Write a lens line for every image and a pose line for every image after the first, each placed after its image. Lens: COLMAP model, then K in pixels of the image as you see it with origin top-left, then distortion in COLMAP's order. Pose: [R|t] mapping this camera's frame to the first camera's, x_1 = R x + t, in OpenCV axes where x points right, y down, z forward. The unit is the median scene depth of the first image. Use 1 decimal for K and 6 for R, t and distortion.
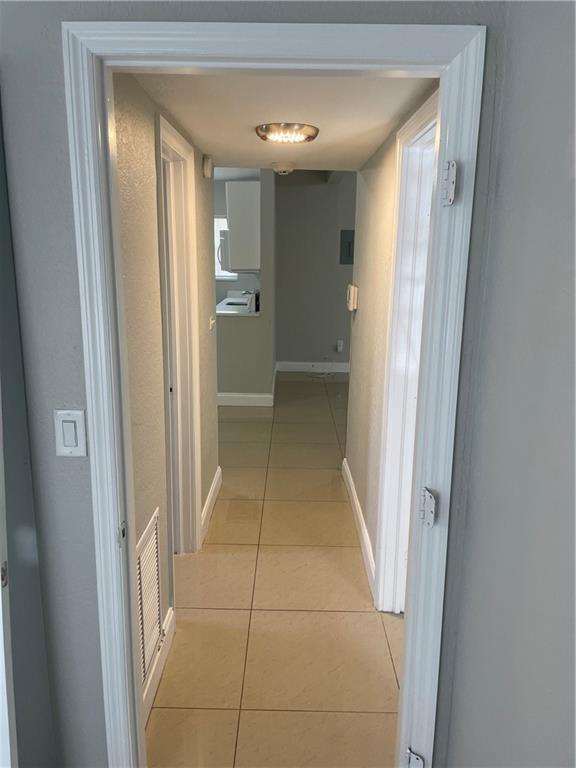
lens RADIAL K [[591.3, 0, 287.9], [0, 591.3, 383.1], [0, 0, 1]] dist [0.082891, -0.112397]
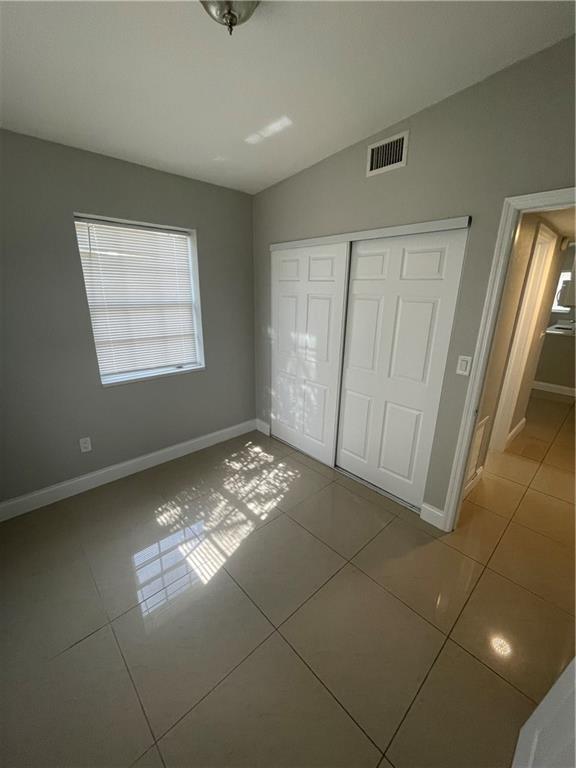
lens RADIAL K [[311.1, 0, 290.6], [0, 311.1, 385.0], [0, 0, 1]] dist [-0.009733, 0.000173]
pose [[0.691484, 0.215739, -0.689425, 0.018377], [-0.165768, 0.976285, 0.139242, 0.039965], [0.703115, 0.018001, 0.710848, -0.169435]]
